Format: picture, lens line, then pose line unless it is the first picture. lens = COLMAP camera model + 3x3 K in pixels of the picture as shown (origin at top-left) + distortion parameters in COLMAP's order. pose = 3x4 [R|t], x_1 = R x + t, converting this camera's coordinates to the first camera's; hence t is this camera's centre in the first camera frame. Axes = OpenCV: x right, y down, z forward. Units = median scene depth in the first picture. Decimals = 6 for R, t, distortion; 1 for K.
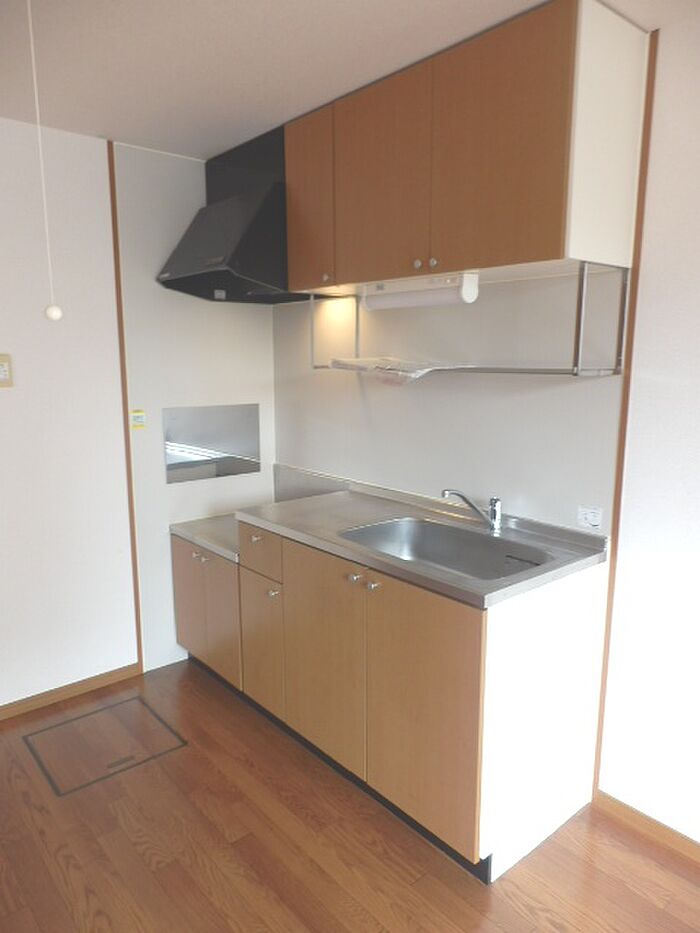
lens RADIAL K [[652.2, 0, 350.0], [0, 652.2, 466.5], [0, 0, 1]] dist [0.023380, -0.000655]
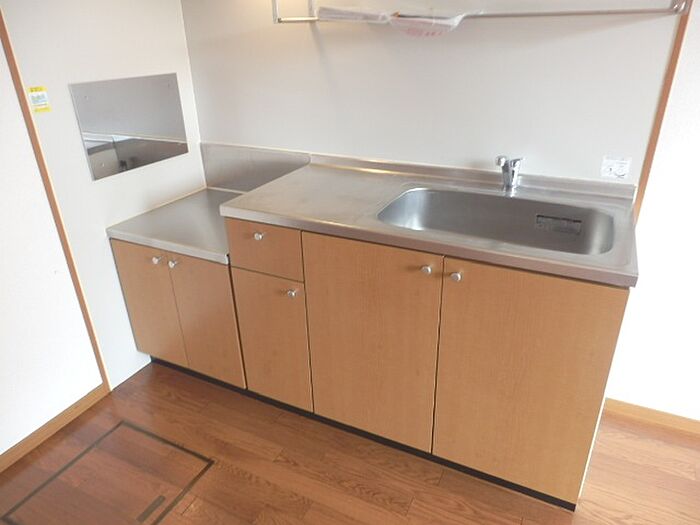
lens RADIAL K [[489.4, 0, 350.5], [0, 489.4, 252.8], [0, 0, 1]] dist [0.002433, 0.001176]
pose [[0.917617, -0.178550, 0.355106, -0.266702], [0.082727, 0.959652, 0.268746, -0.031045], [-0.388762, -0.217229, 0.895363, 0.372707]]
